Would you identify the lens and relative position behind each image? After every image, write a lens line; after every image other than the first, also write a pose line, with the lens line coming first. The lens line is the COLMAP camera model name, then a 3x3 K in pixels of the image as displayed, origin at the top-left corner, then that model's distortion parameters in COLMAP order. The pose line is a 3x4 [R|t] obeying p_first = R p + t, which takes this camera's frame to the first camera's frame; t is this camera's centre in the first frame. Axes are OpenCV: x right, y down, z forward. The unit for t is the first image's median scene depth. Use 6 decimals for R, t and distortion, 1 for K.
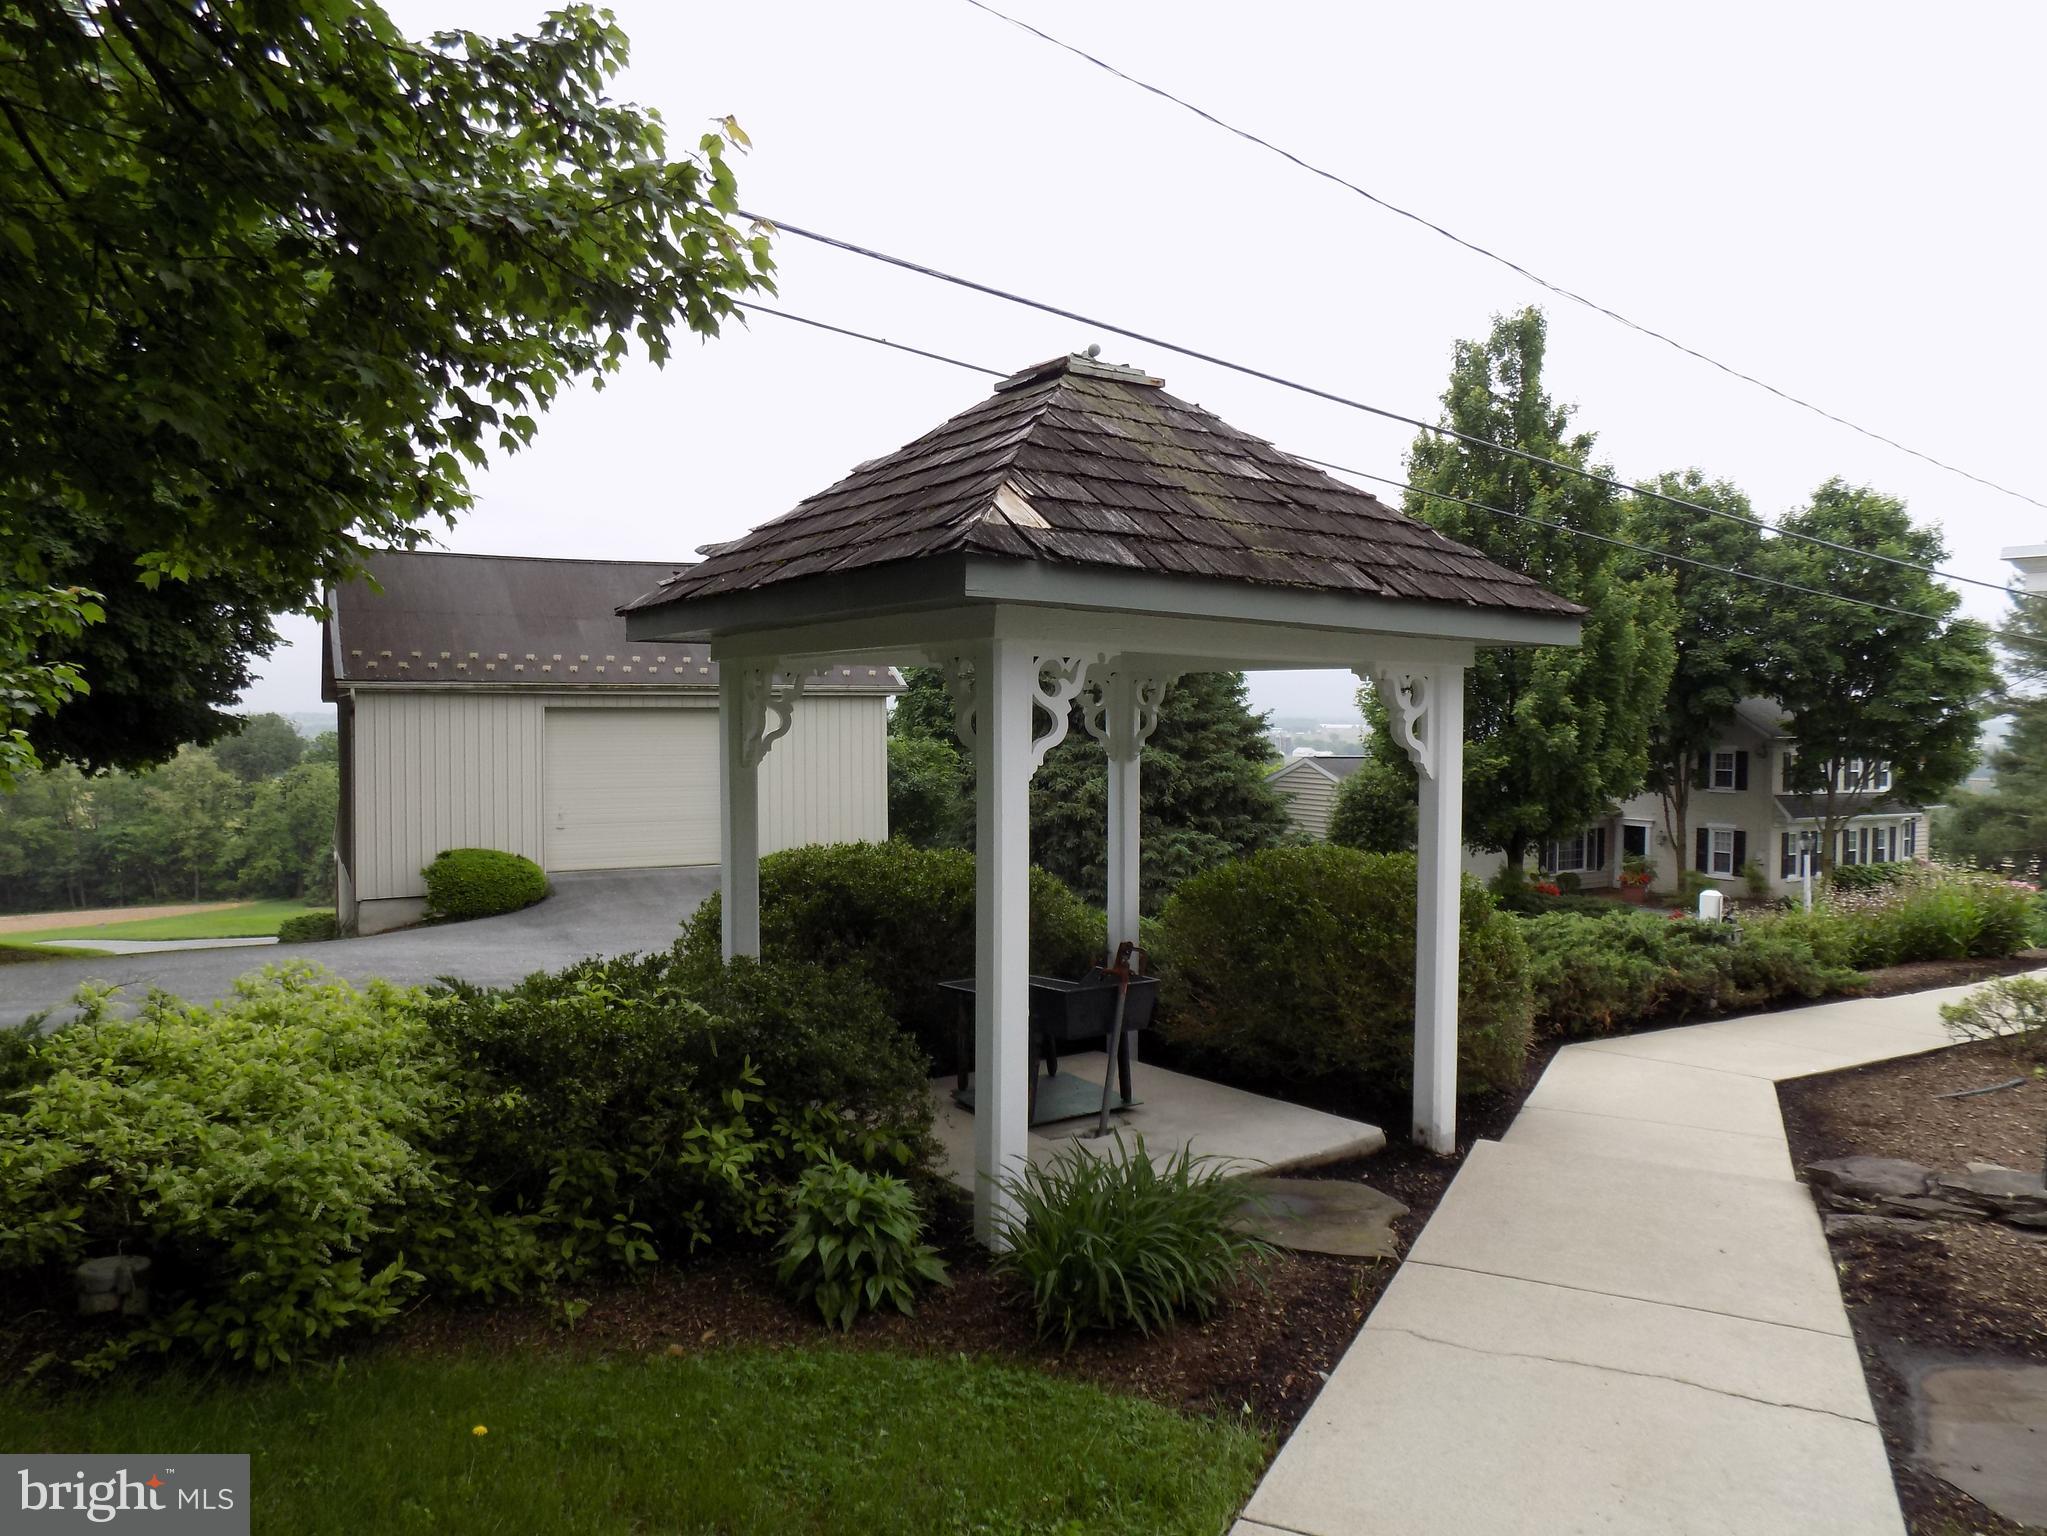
lens RADIAL K [[1369.9, 0, 1024.6], [0, 1369.9, 735.2], [0, 0, 1]] dist [-0.064599, 0.063478]
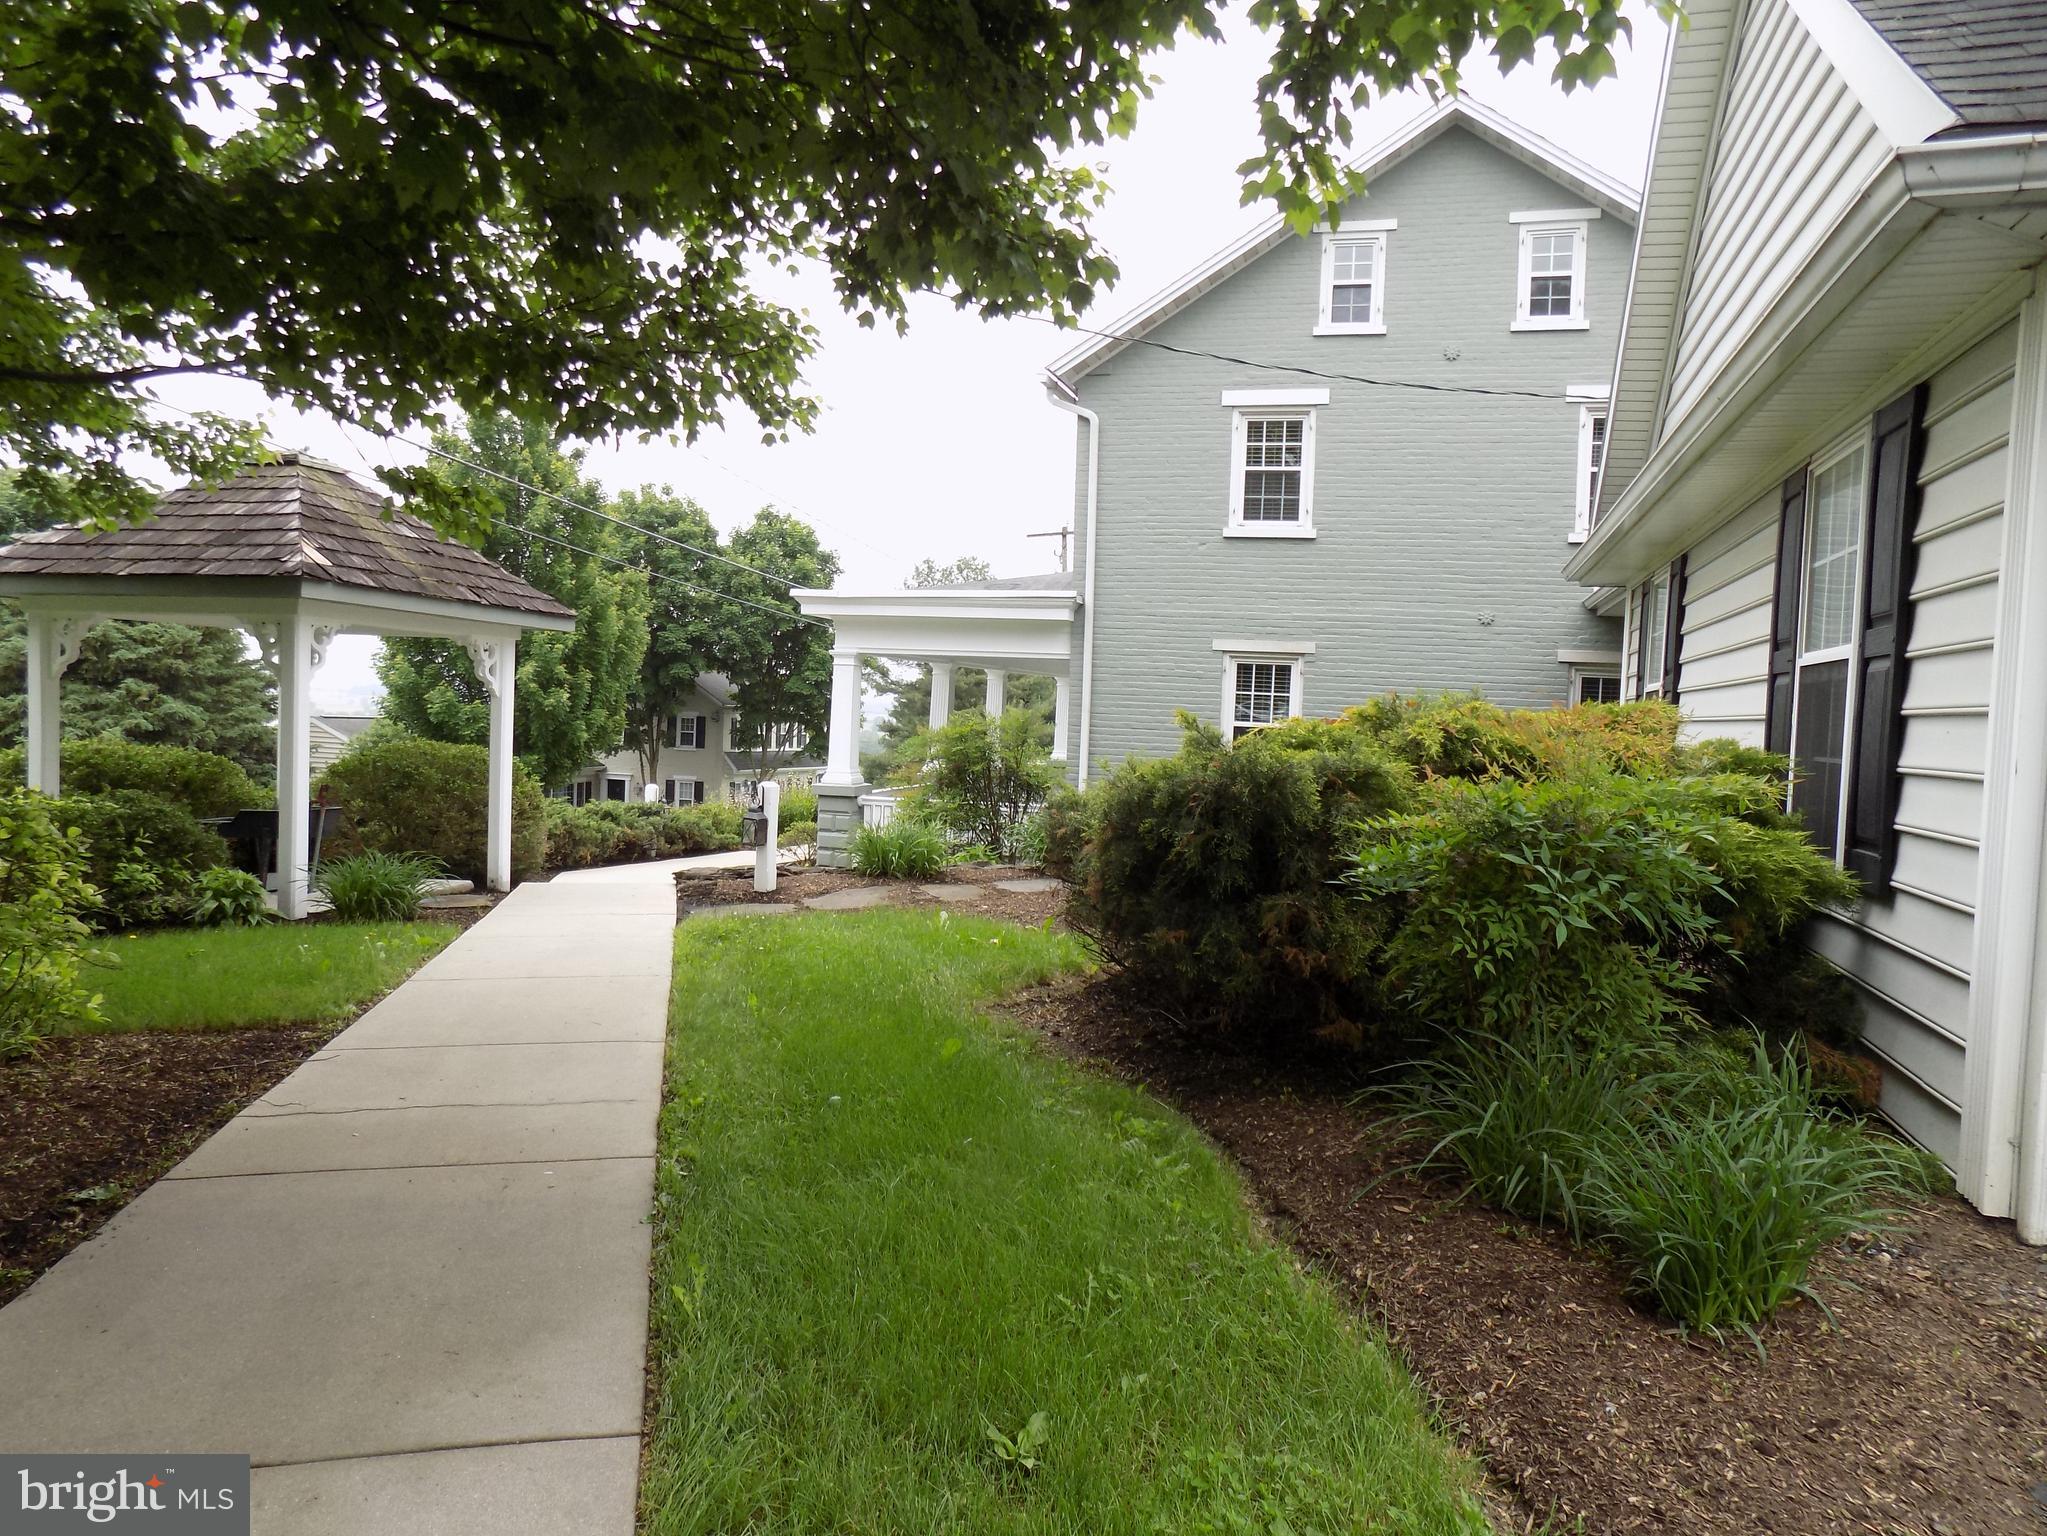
lens RADIAL K [[1369.9, 0, 1040.1], [0, 1369.9, 751.4], [0, 0, 1]] dist [-0.064599, 0.063478]
pose [[0.751268, -0.003700, 0.659987, -0.065293], [-0.017497, 0.999521, 0.025521, 0.007772], [-0.659765, -0.030721, 0.750843, -0.157711]]
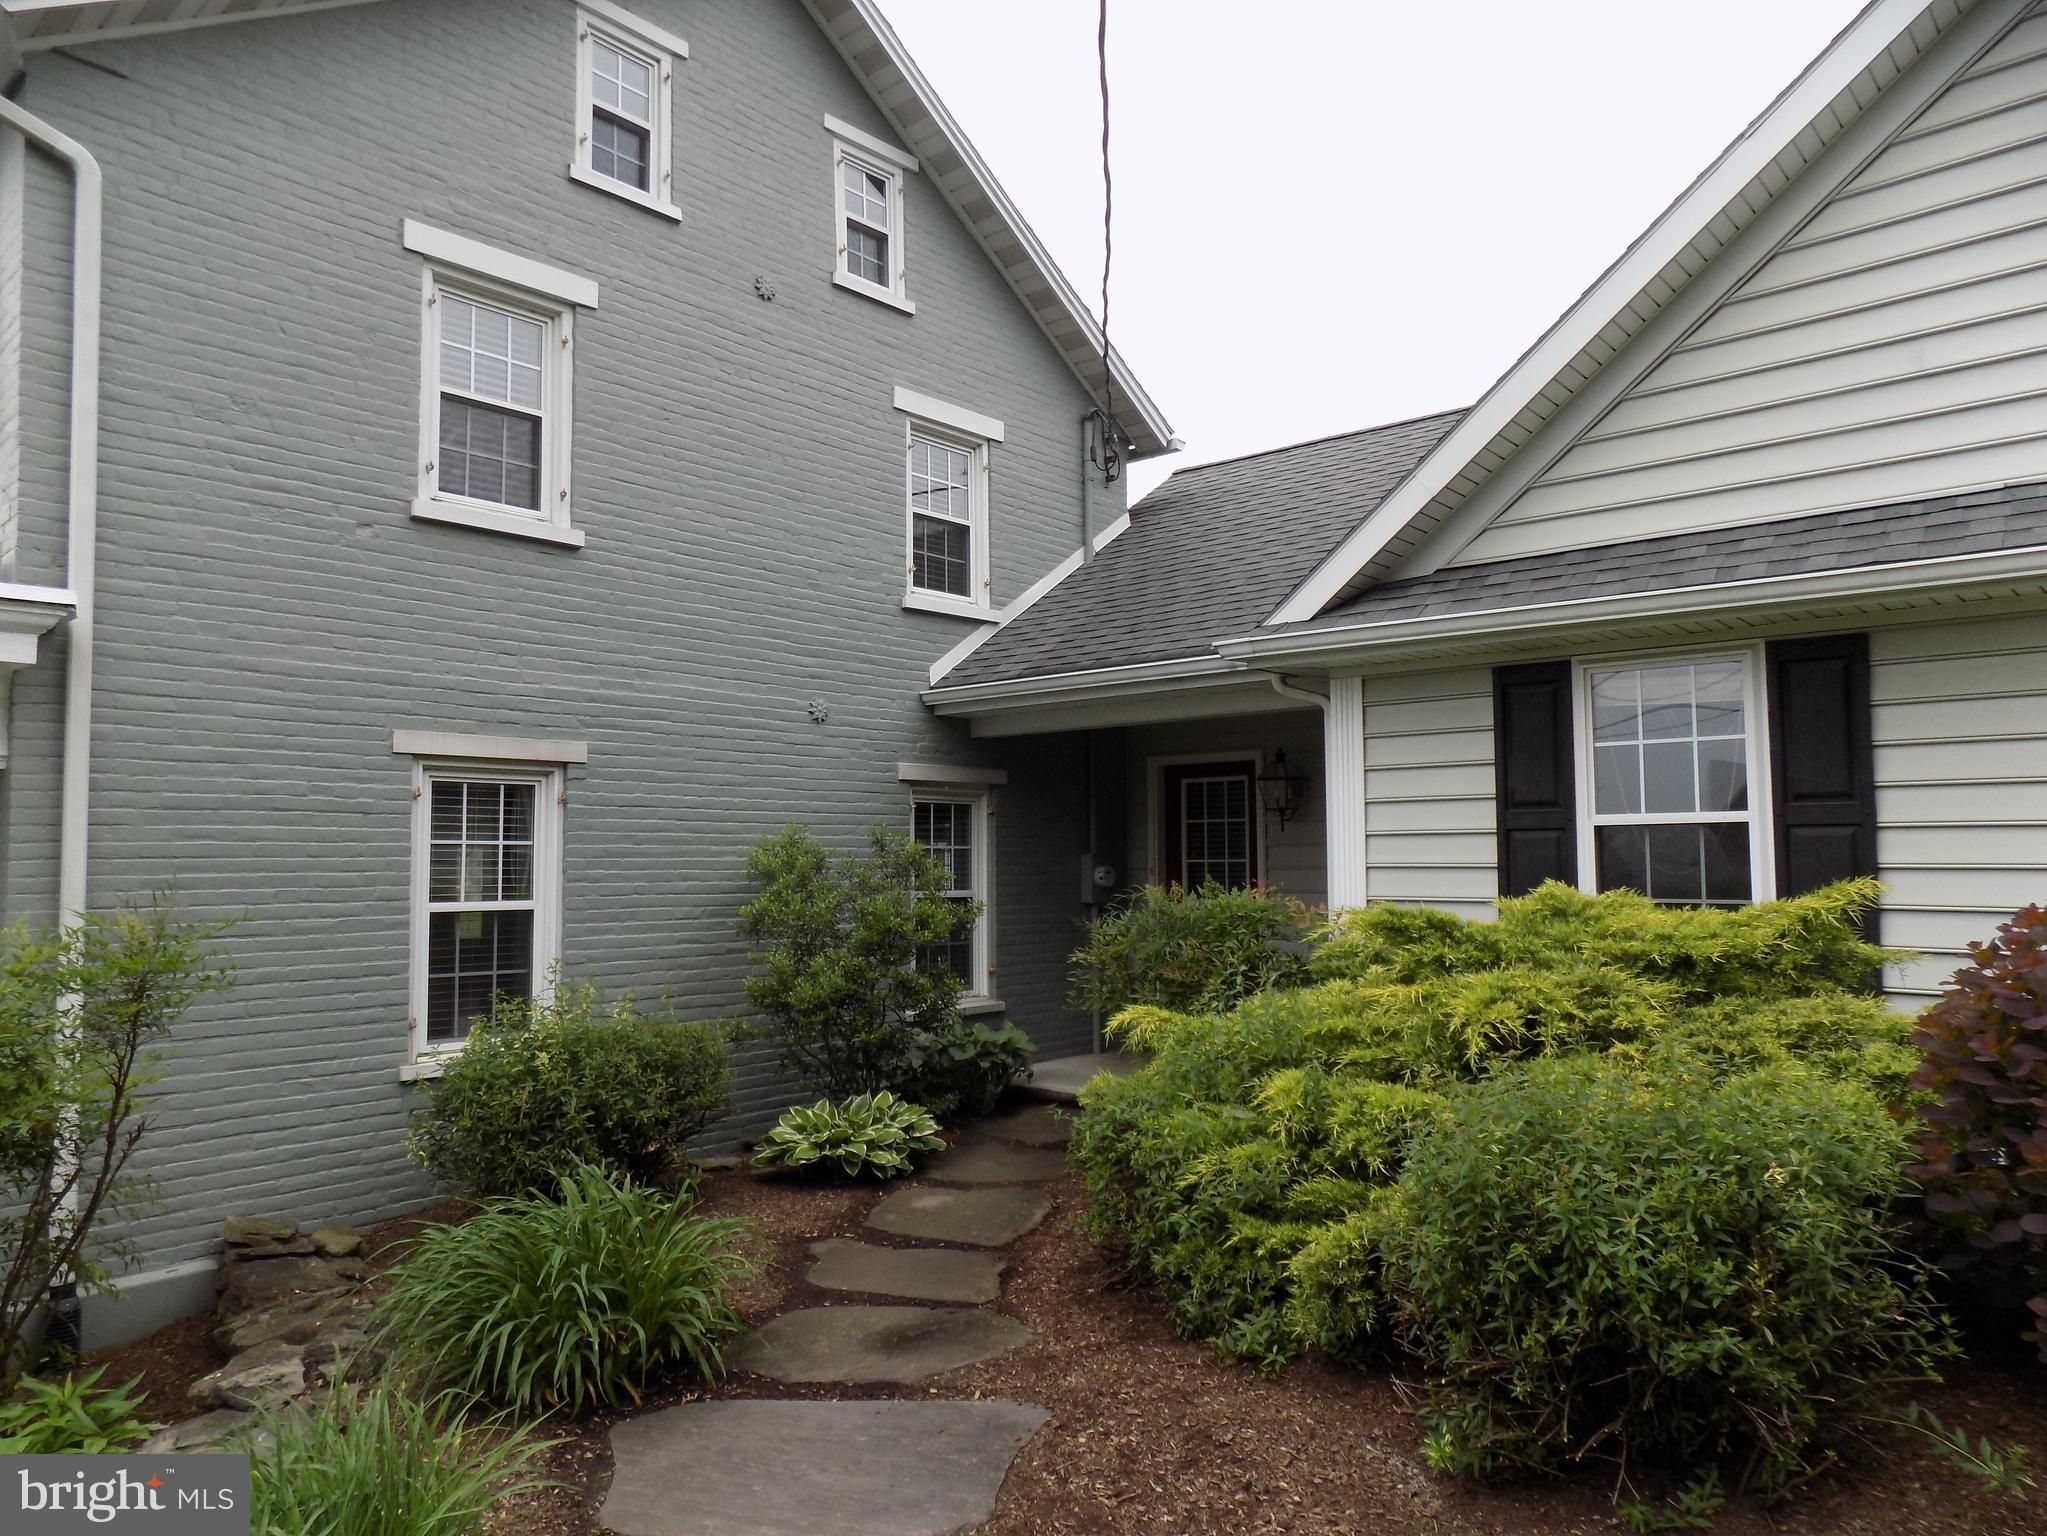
lens RADIAL K [[1369.9, 0, 1016.4], [0, 1369.9, 753.2], [0, 0, 1]] dist [-0.064599, 0.063478]
pose [[-0.271049, 0.060623, 0.960655, 0.034868], [0.028508, 0.998083, -0.054942, 0.000093], [-0.962143, 0.012494, -0.272258, 0.076265]]
